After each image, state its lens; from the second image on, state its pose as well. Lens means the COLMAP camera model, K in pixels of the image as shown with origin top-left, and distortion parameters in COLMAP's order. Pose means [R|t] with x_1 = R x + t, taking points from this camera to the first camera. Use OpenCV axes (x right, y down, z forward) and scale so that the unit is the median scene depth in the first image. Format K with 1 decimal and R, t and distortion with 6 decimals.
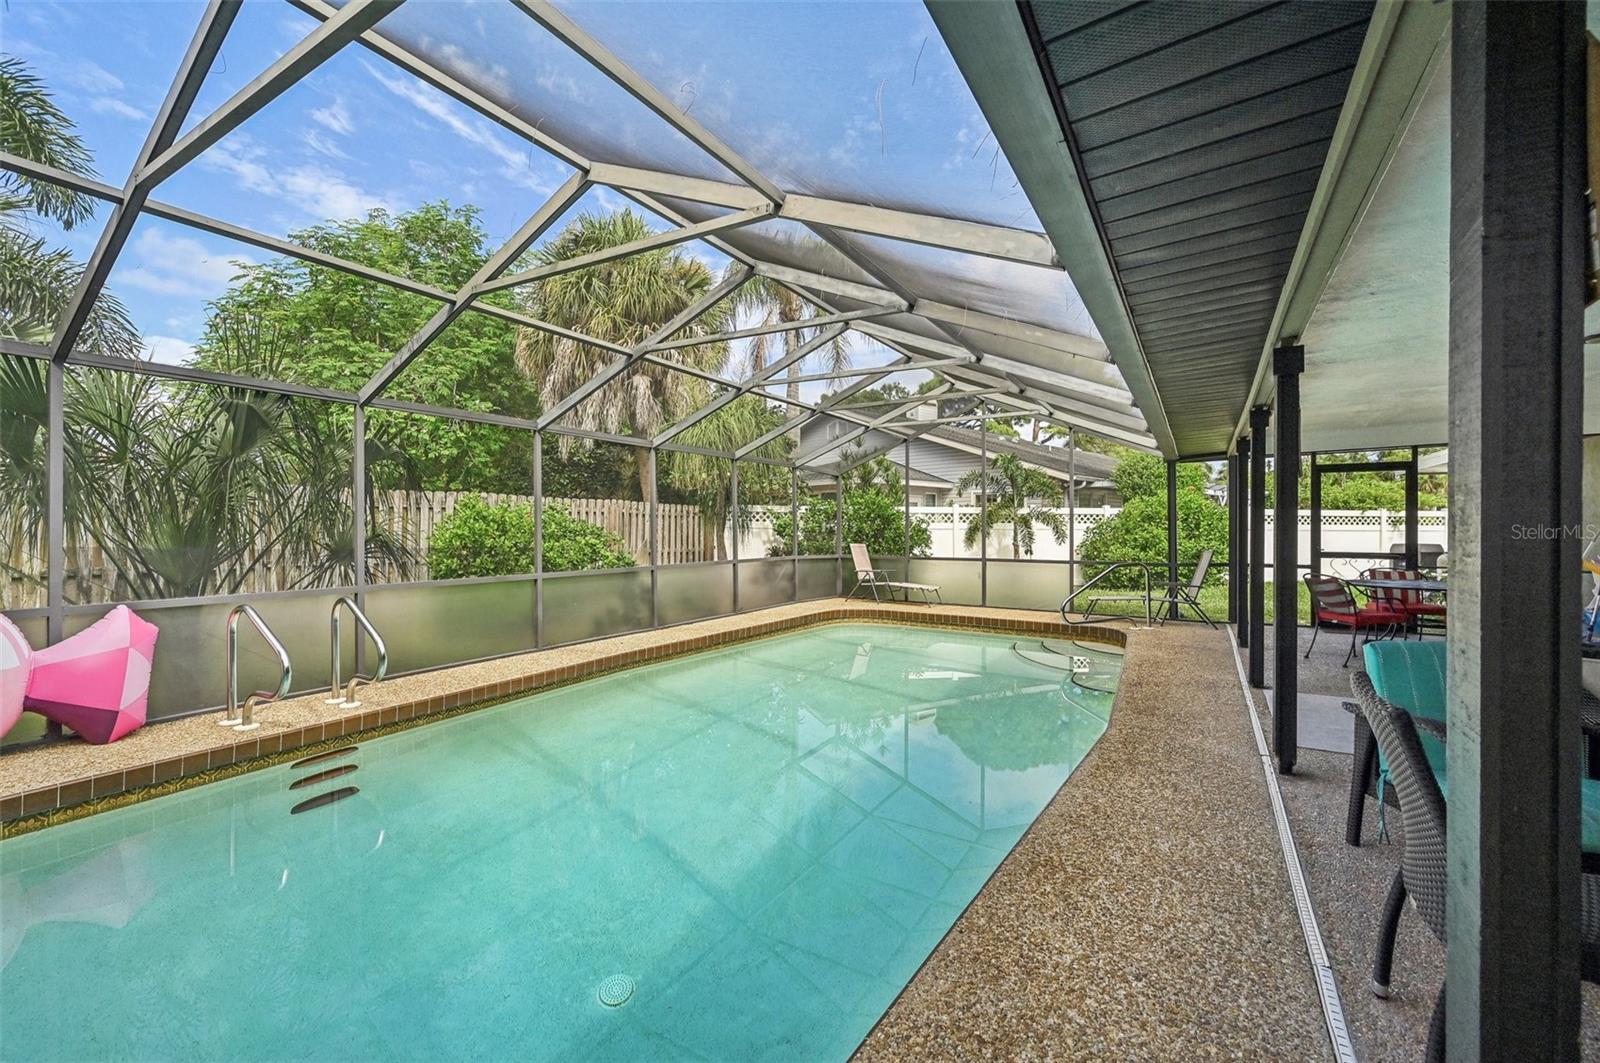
lens RADIAL K [[623.0, 0, 800.0], [0, 623.0, 531.5], [0, 0, 1]] dist [-0.002062, -0.000252]
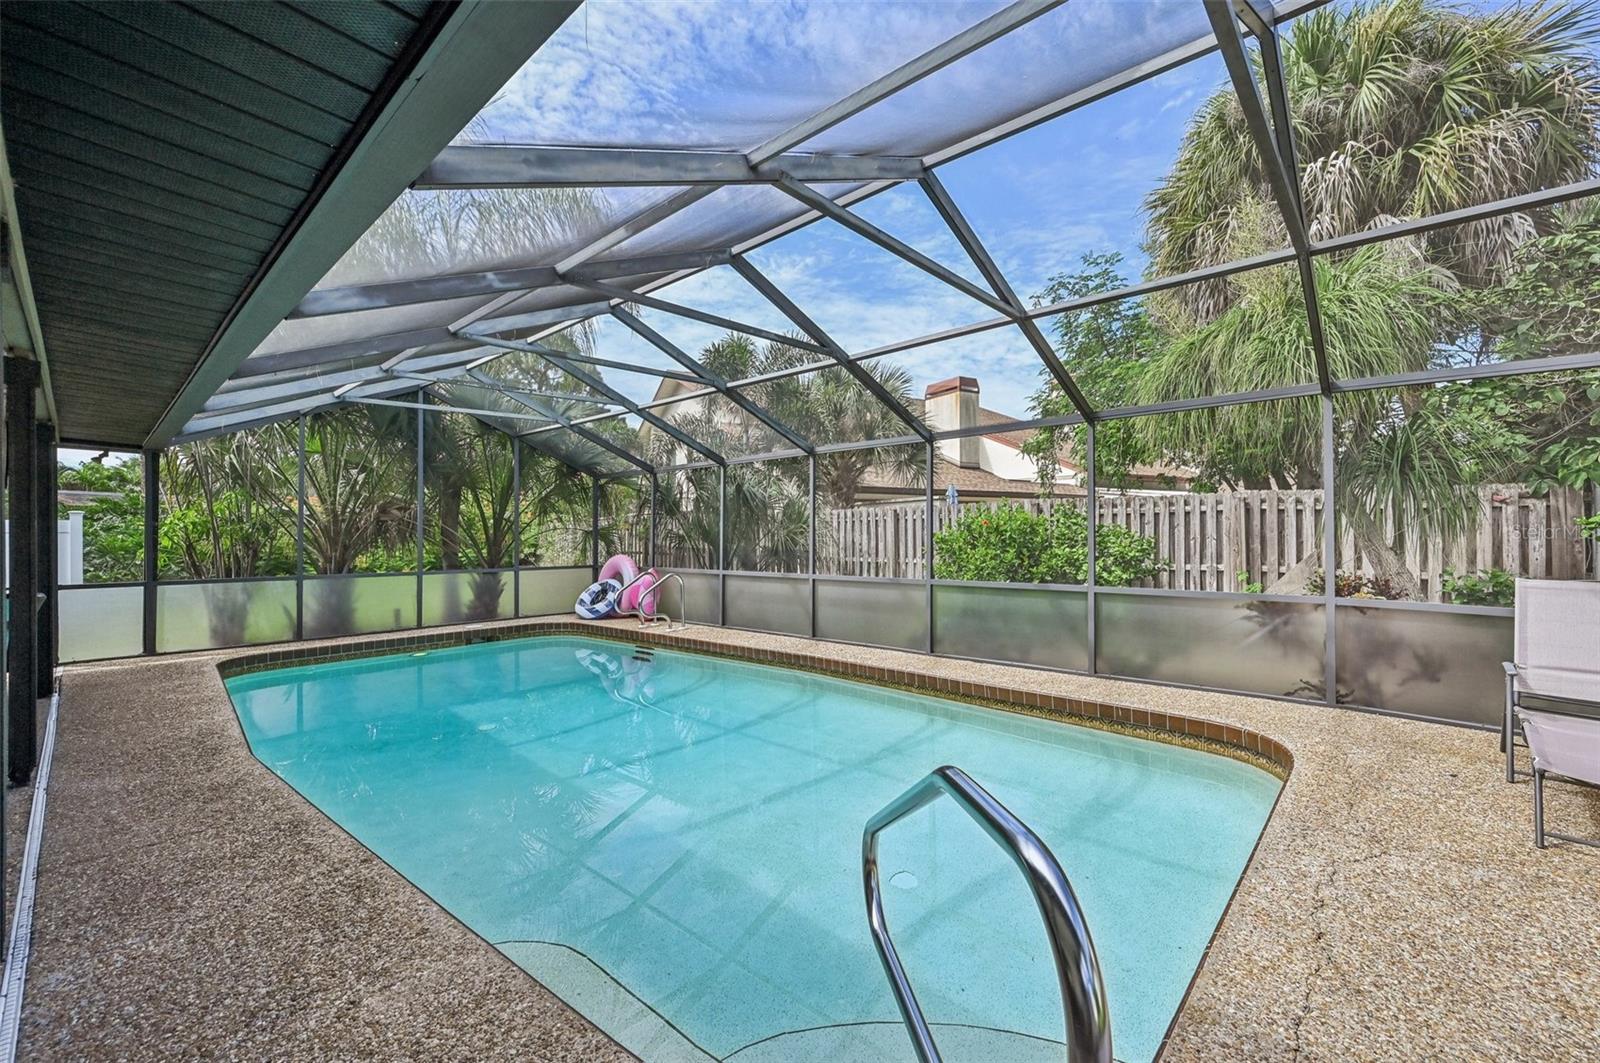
lens RADIAL K [[623.0, 0, 800.0], [0, 623.0, 531.5], [0, 0, 1]] dist [-0.002062, -0.000252]
pose [[-0.120374, -0.005207, -0.992715, 1.130399], [-0.004070, 0.999980, -0.004752, -0.012284], [0.992720, 0.003468, -0.120393, 1.649693]]
